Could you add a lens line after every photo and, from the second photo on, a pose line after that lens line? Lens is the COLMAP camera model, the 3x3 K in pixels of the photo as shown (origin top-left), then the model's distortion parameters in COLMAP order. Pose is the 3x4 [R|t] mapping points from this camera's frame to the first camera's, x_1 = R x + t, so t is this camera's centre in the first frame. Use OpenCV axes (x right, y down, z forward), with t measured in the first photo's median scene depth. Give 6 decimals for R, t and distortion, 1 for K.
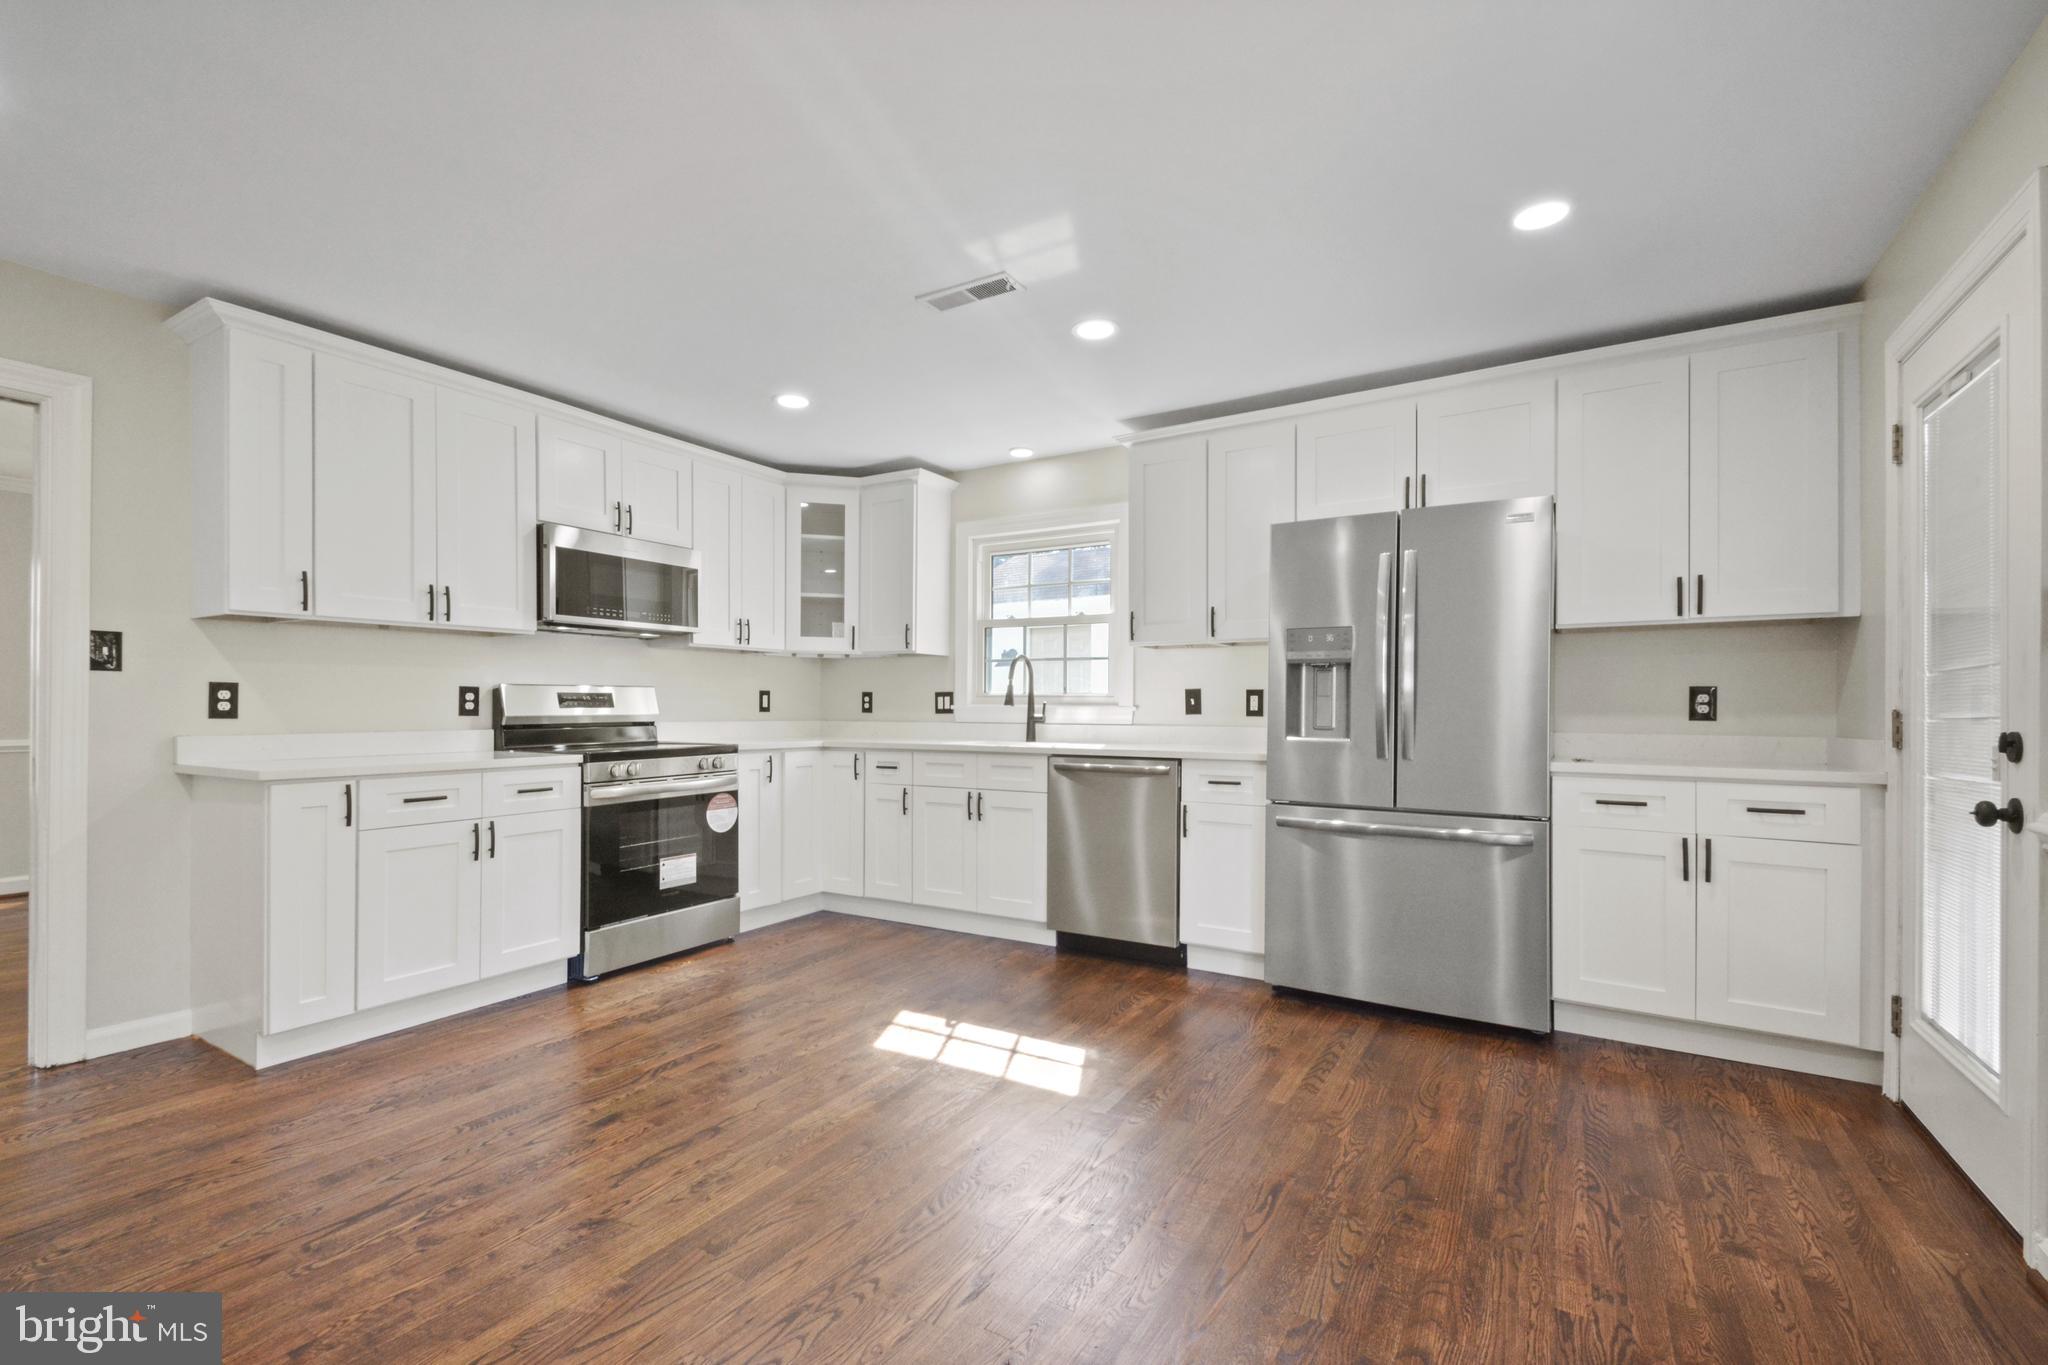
lens RADIAL K [[905.2, 0, 1036.4], [0, 905.2, 715.8], [0, 0, 1]] dist [0.002251, -0.000923]
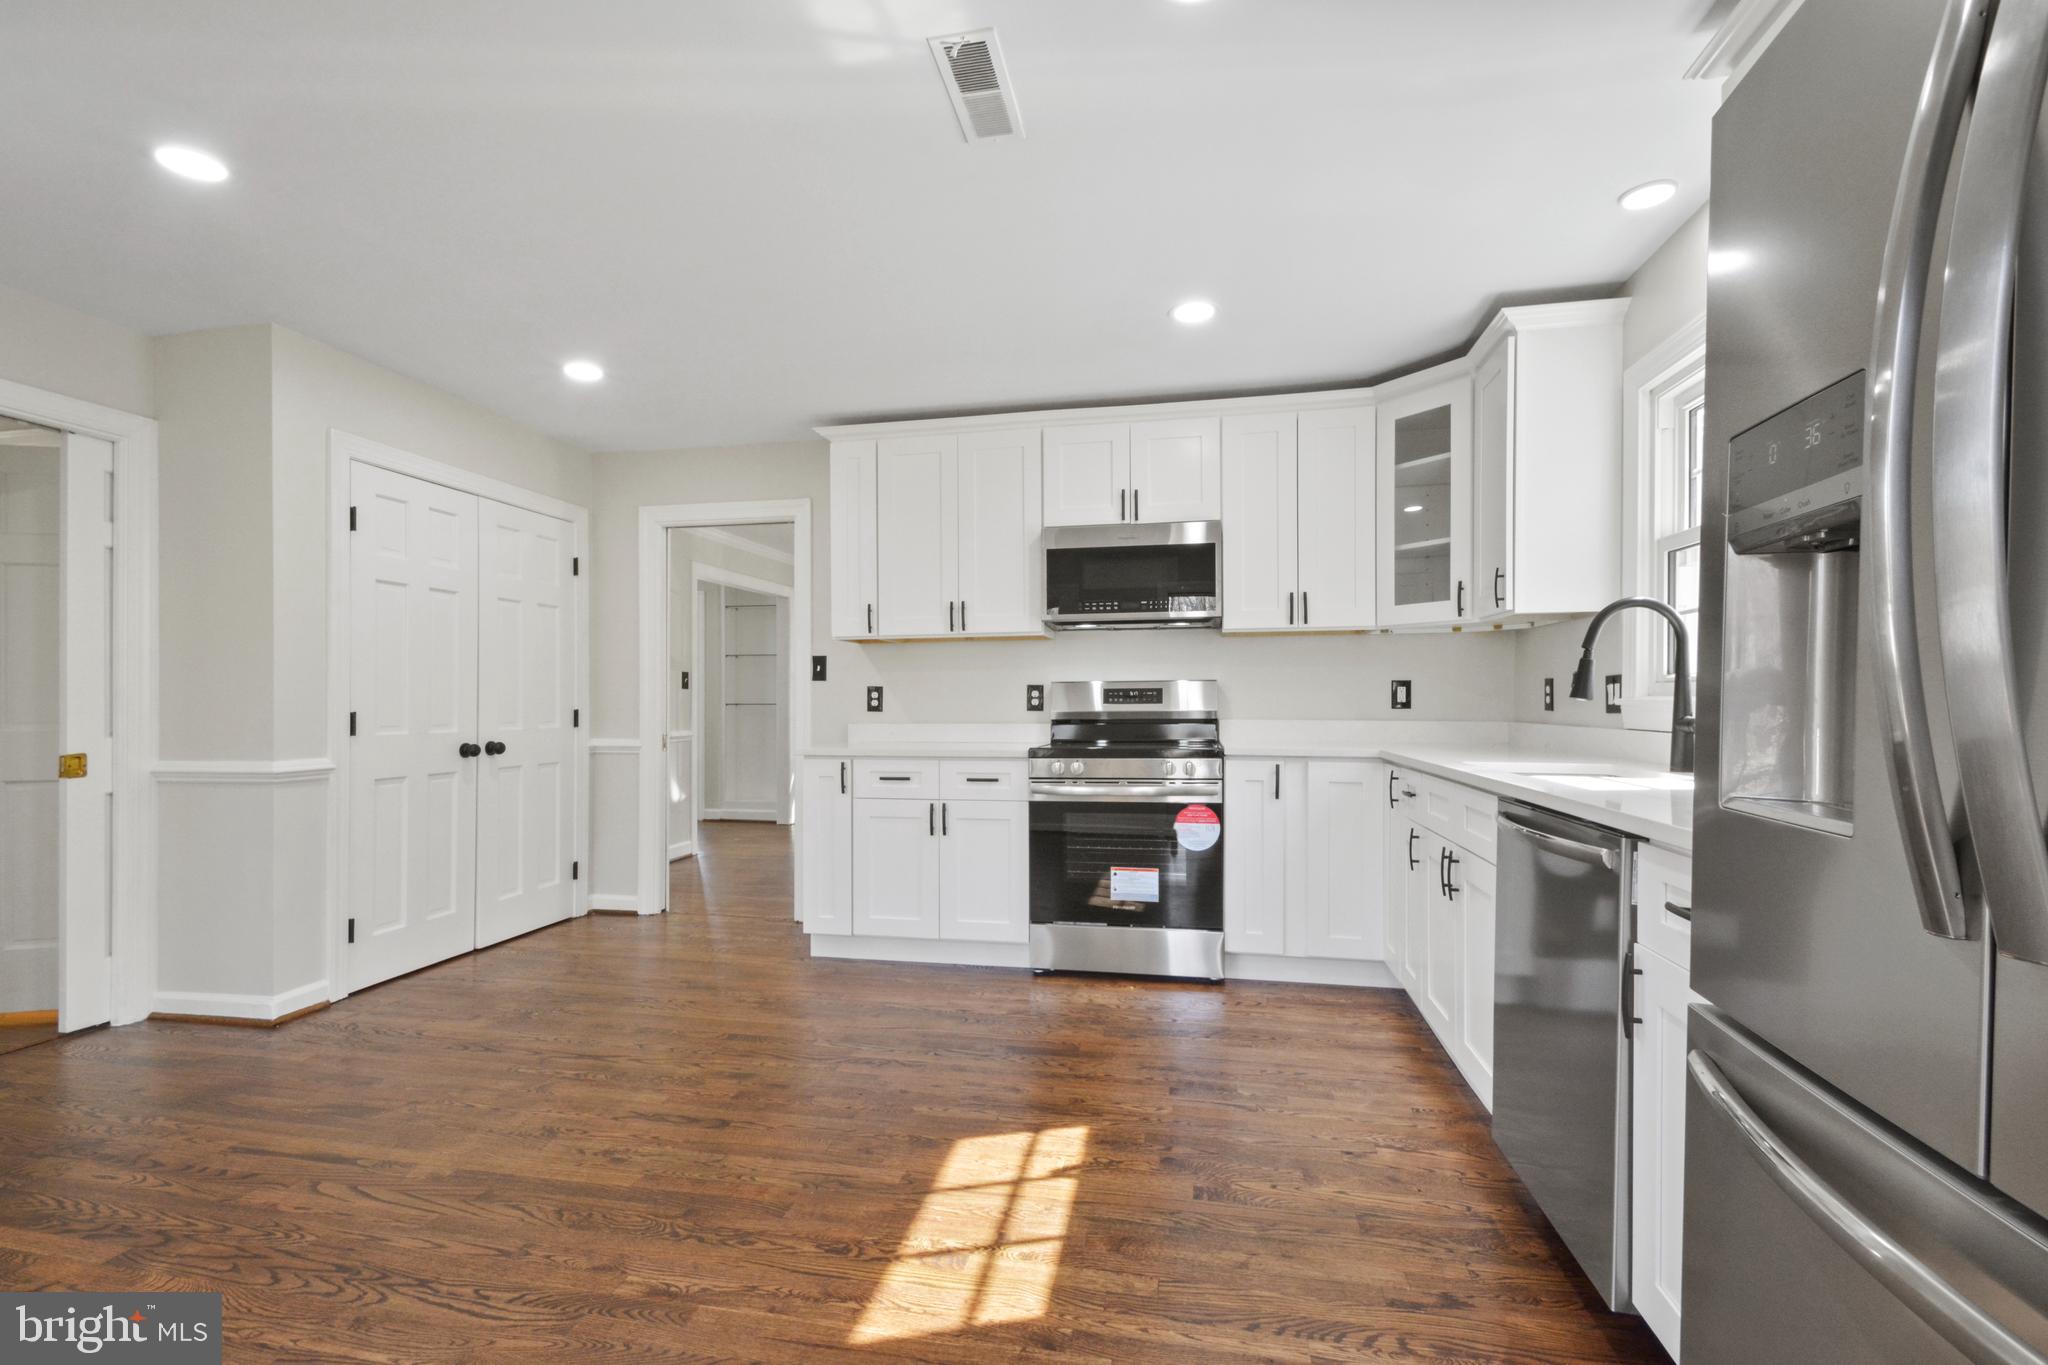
lens RADIAL K [[905.2, 0, 989.7], [0, 905.2, 708.0], [0, 0, 1]] dist [0.002251, -0.000923]
pose [[0.315810, 0.004952, -0.948810, 0.486405], [-0.005080, 0.999981, 0.003529, -0.008208], [0.948809, 0.003705, 0.315829, 0.674363]]
